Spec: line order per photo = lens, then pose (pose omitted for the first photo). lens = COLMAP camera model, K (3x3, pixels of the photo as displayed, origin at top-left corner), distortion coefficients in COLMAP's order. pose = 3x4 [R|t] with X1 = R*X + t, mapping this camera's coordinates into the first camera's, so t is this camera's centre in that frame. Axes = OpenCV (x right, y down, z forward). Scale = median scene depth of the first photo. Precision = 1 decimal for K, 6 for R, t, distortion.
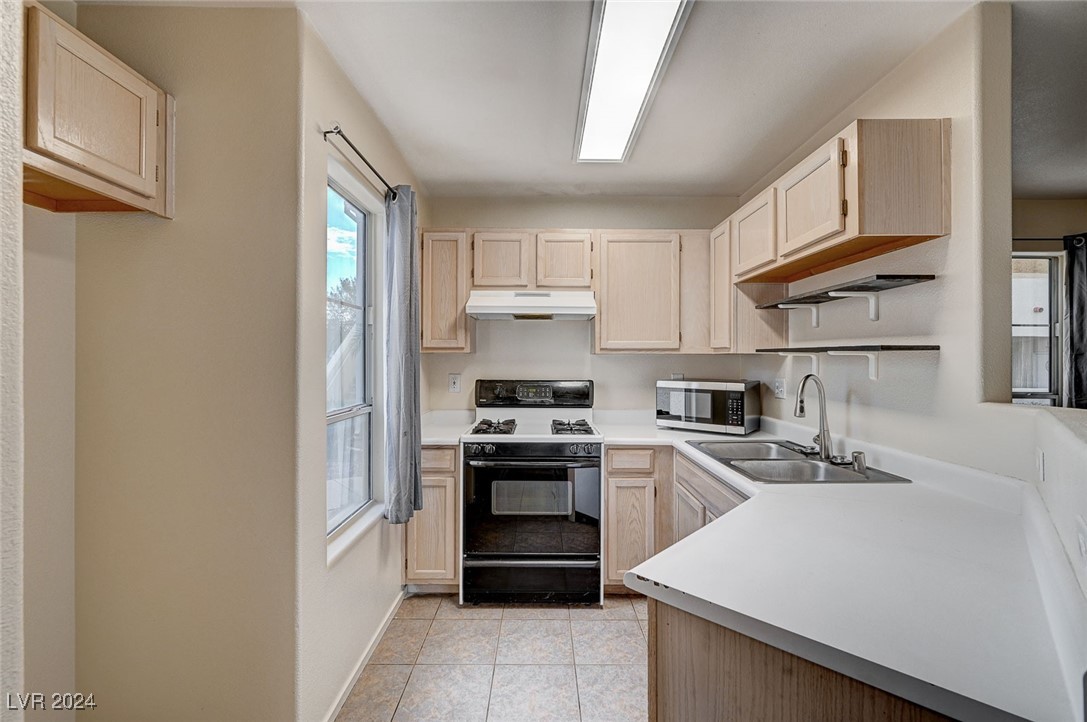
lens RADIAL K [[451.6, 0, 541.3], [0, 451.6, 358.6], [0, 0, 1]] dist [-0.001796, 0.000218]
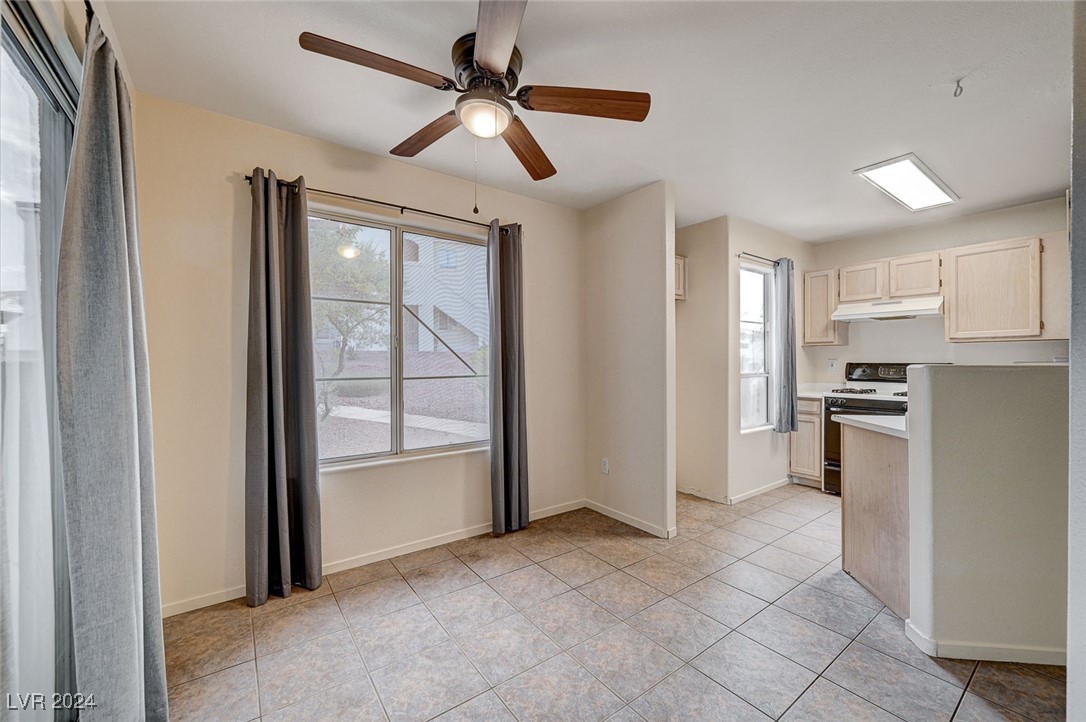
lens RADIAL K [[427.6, 0, 541.4], [0, 427.6, 359.8], [0, 0, 1]] dist [-0.002921, 0.000565]
pose [[0.583380, -0.005906, -0.812178, 0.516454], [0.002266, 0.999982, -0.005644, 0.052329], [0.812196, 0.001452, 0.583383, -0.812605]]
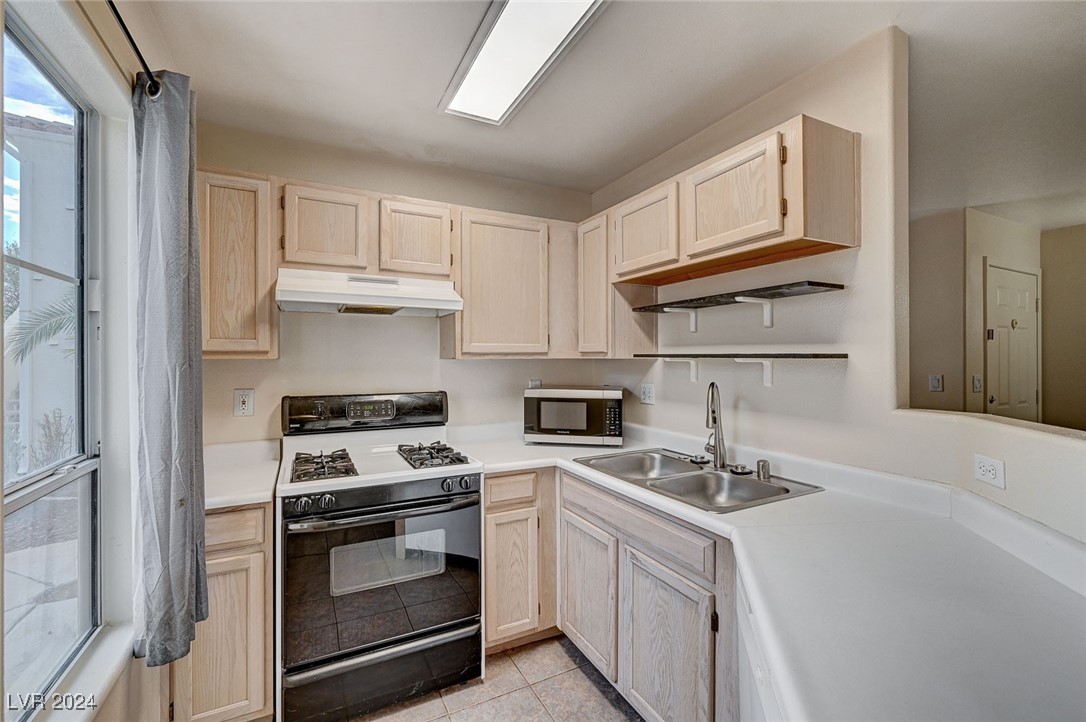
lens RADIAL K [[451.2, 0, 528.4], [0, 451.2, 356.2], [0, 0, 1]] dist [-0.001796, 0.000218]
pose [[0.895069, -0.003824, 0.445911, -0.142539], [0.004937, 0.999987, -0.001334, -0.016100], [-0.445900, 0.003396, 0.895076, 0.254247]]
